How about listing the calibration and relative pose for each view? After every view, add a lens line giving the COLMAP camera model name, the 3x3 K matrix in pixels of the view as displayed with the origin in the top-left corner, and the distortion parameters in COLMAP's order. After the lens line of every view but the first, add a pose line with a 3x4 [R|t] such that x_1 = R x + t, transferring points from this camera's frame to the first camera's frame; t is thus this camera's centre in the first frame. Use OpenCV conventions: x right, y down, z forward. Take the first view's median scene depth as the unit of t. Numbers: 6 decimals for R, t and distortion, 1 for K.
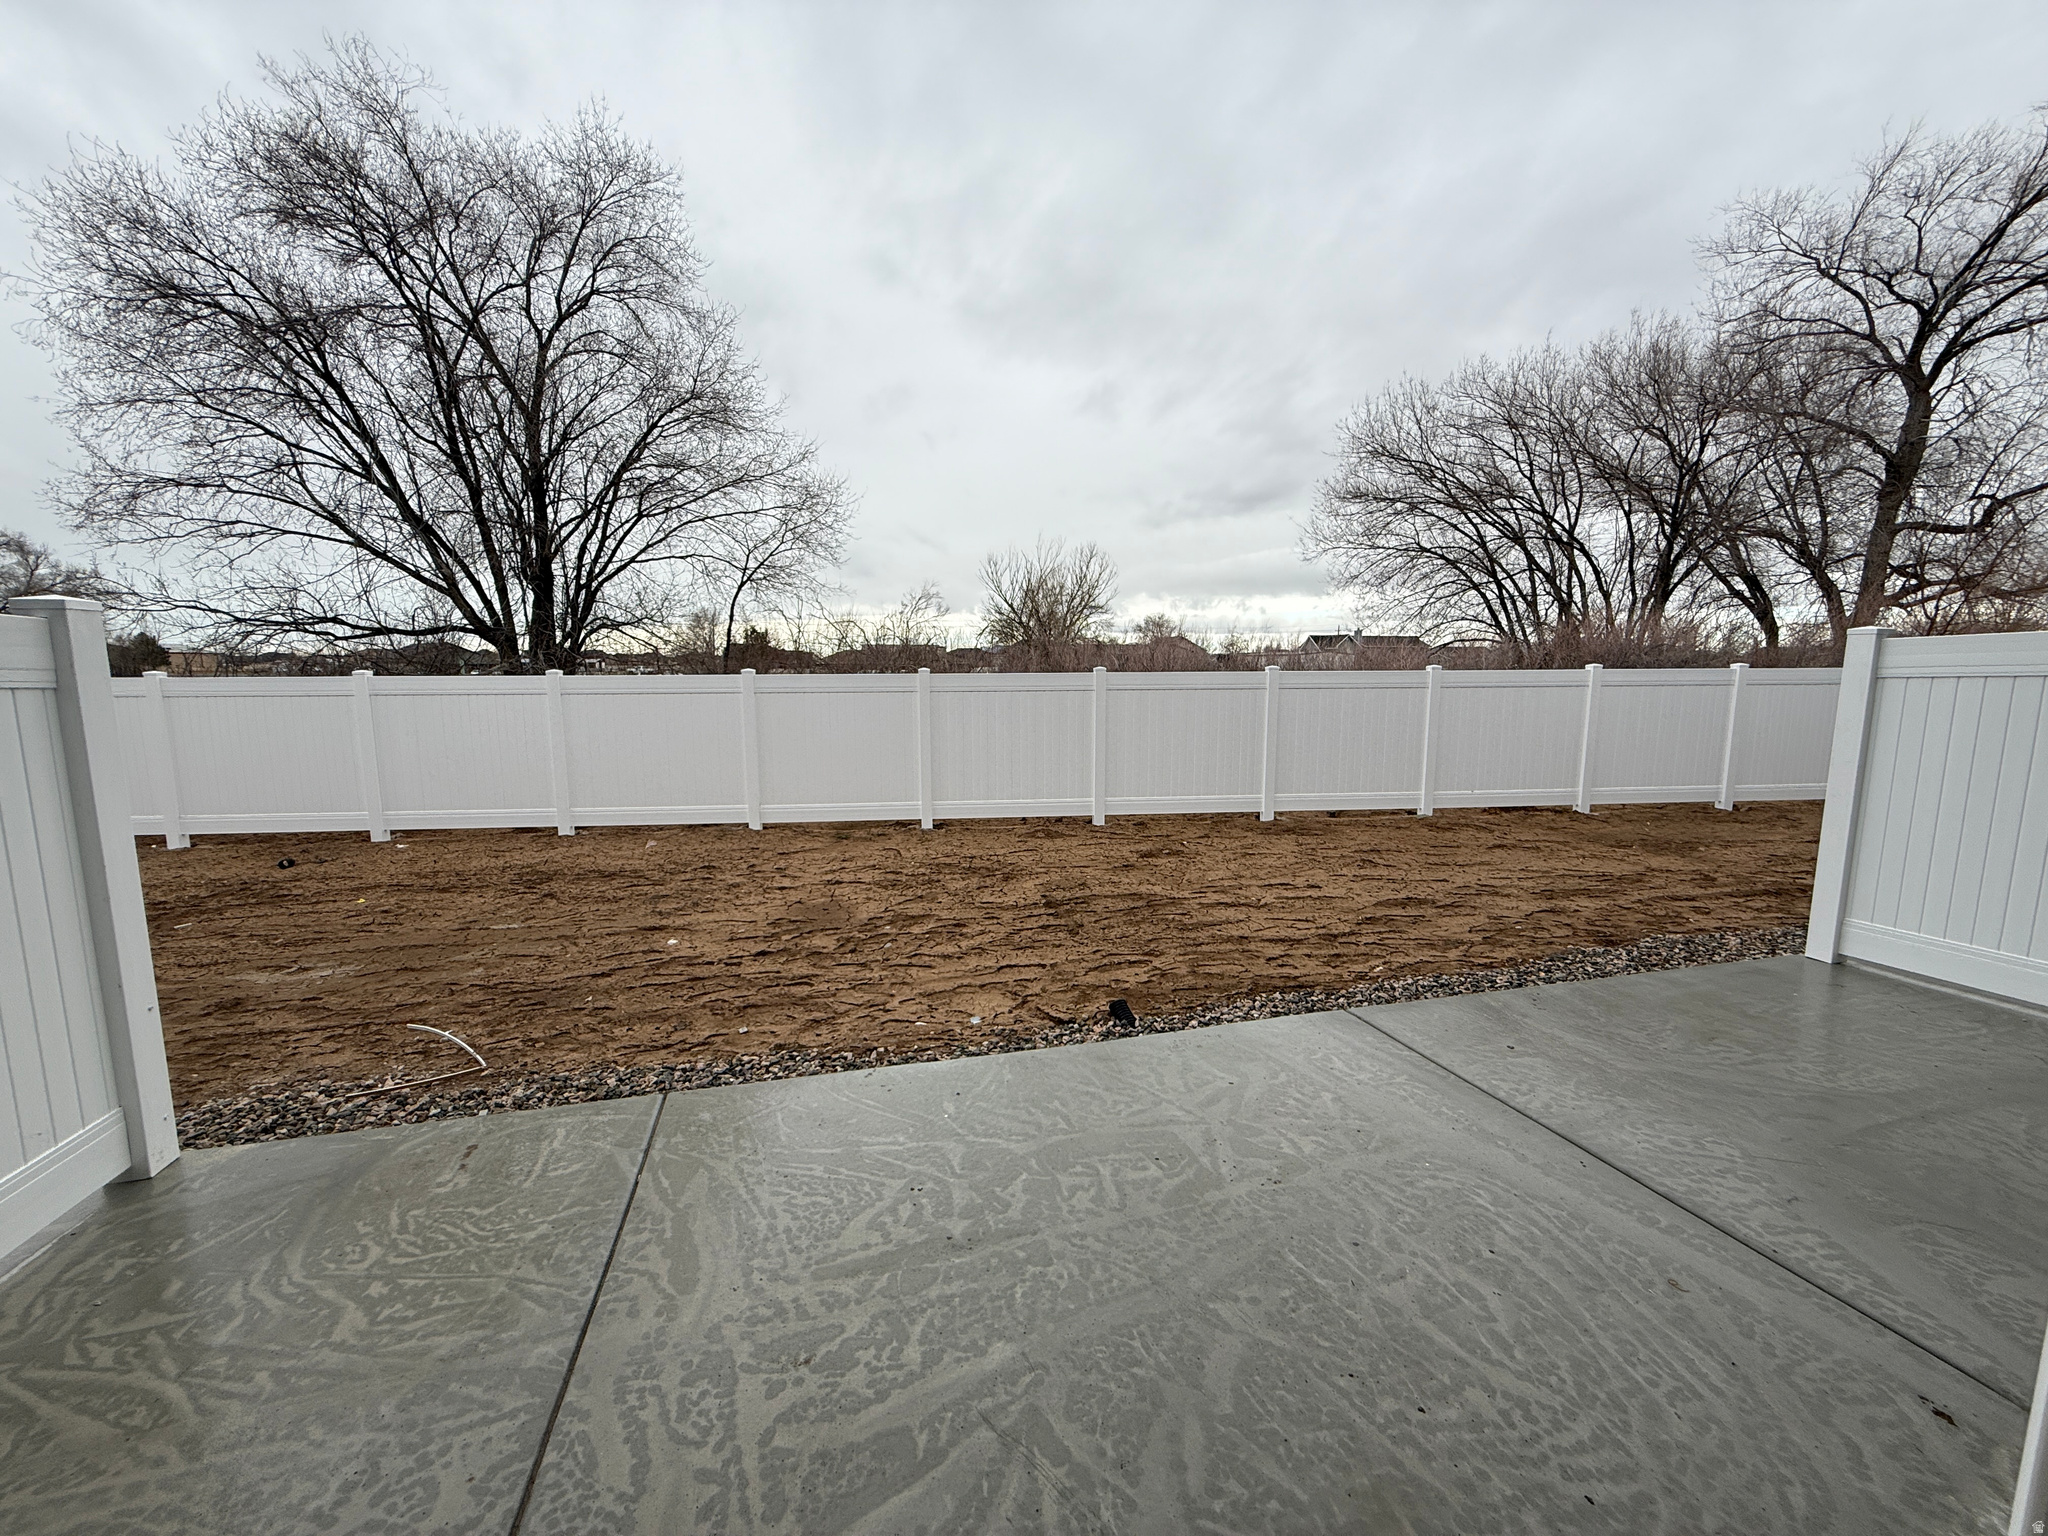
lens RADIAL K [[815.0, 0, 1025.8], [0, 815.0, 769.2], [0, 0, 1]] dist [0.000279, -0.000784]
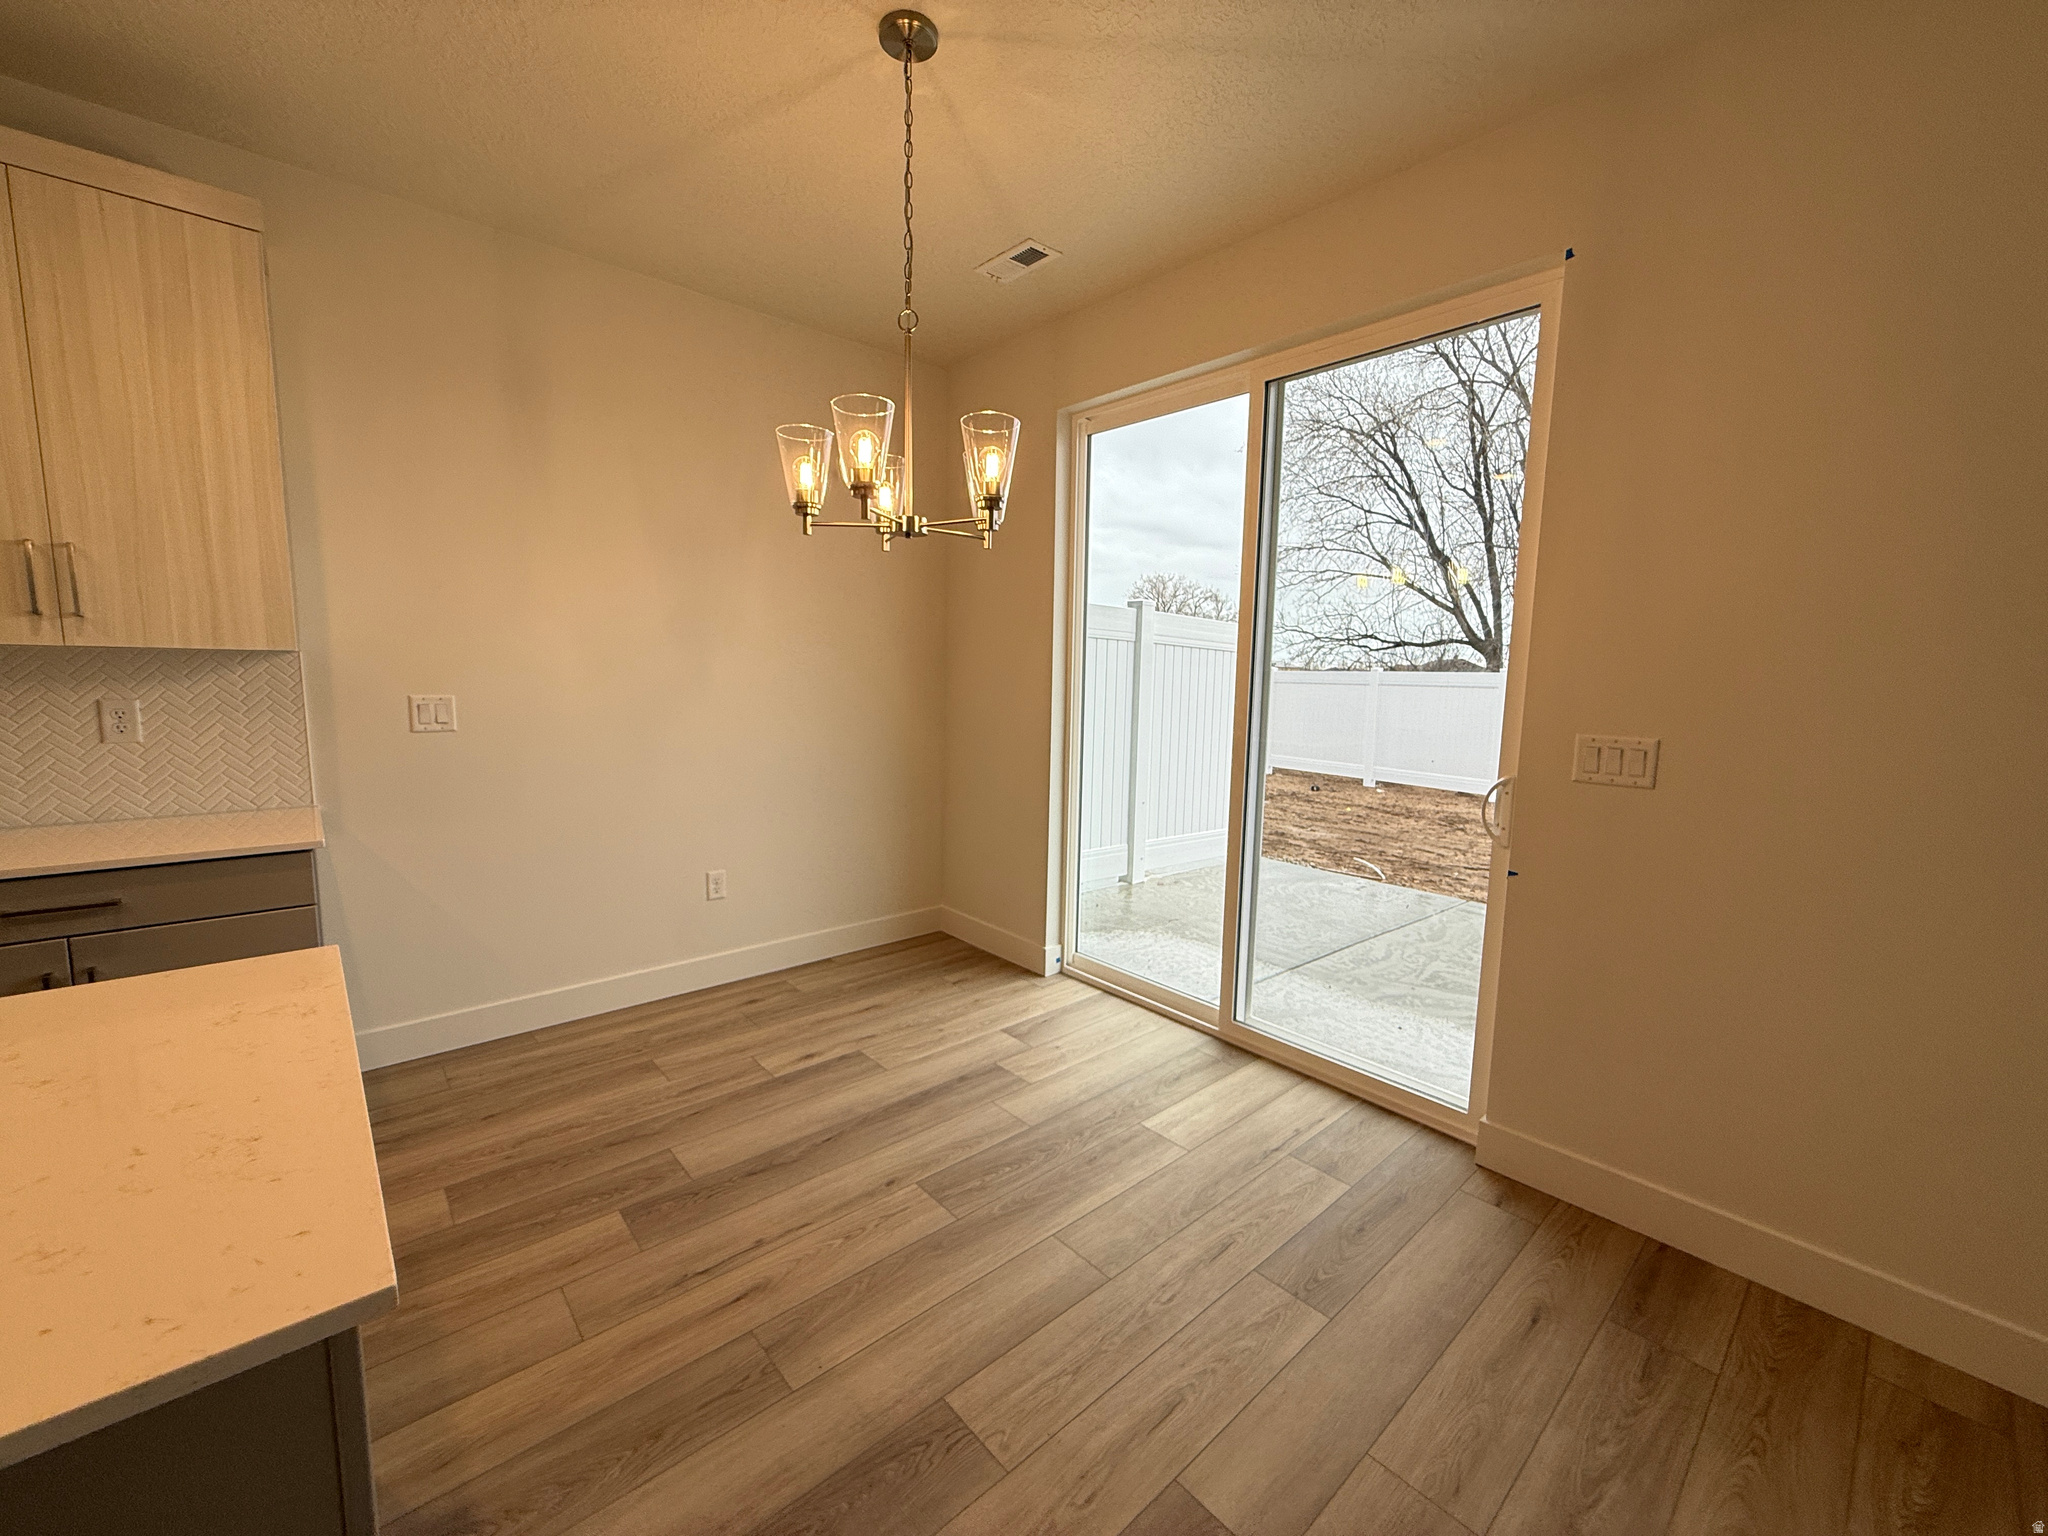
lens RADIAL K [[815.0, 0, 1014.6], [0, 815.0, 768.3], [0, 0, 1]] dist [0.000279, -0.000784]
pose [[0.442961, 0.116941, -0.888881, 0.116311], [-0.136283, 0.988718, 0.062161, 0.029661], [0.886122, 0.093604, 0.453901, -0.117996]]
